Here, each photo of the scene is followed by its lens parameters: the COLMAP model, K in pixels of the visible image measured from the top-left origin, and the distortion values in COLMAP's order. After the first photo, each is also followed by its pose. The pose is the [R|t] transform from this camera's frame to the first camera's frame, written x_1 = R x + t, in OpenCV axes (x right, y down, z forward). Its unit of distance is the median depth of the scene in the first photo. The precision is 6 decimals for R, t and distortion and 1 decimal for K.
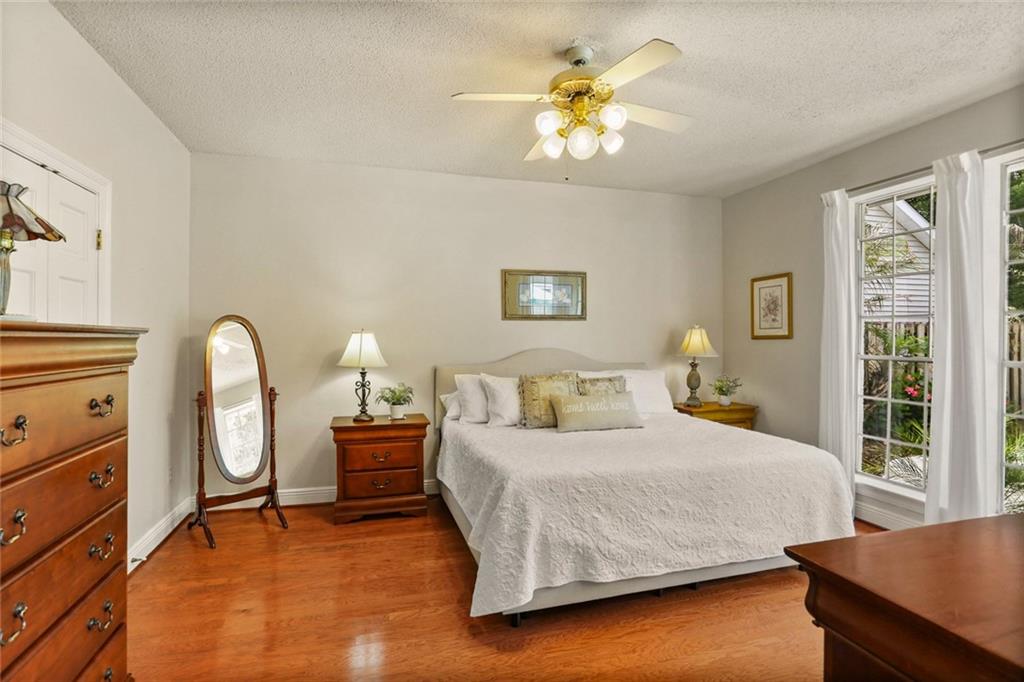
lens RADIAL K [[500.2, 0, 517.6], [0, 500.2, 338.0], [0, 0, 1]] dist [-0.029632, 0.004035]
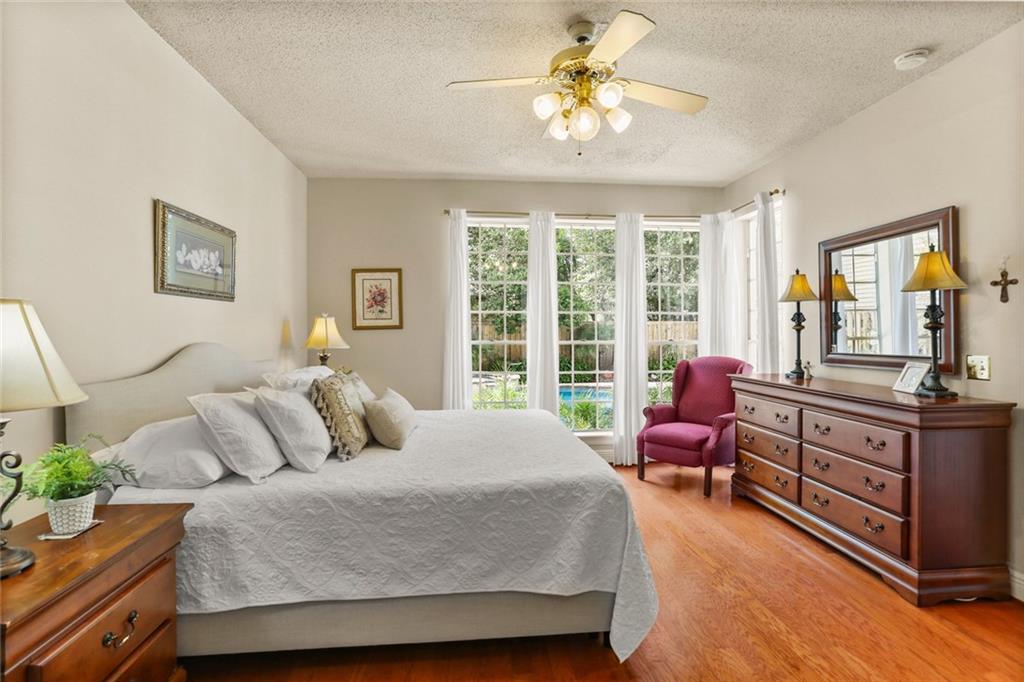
lens RADIAL K [[500.2, 0, 517.8], [0, 500.2, 338.1], [0, 0, 1]] dist [-0.029632, 0.004035]
pose [[0.181967, -0.015171, 0.983188, -0.489973], [0.009960, 0.999858, 0.013585, 0.009829], [-0.983254, 0.007320, 0.182092, 0.533191]]
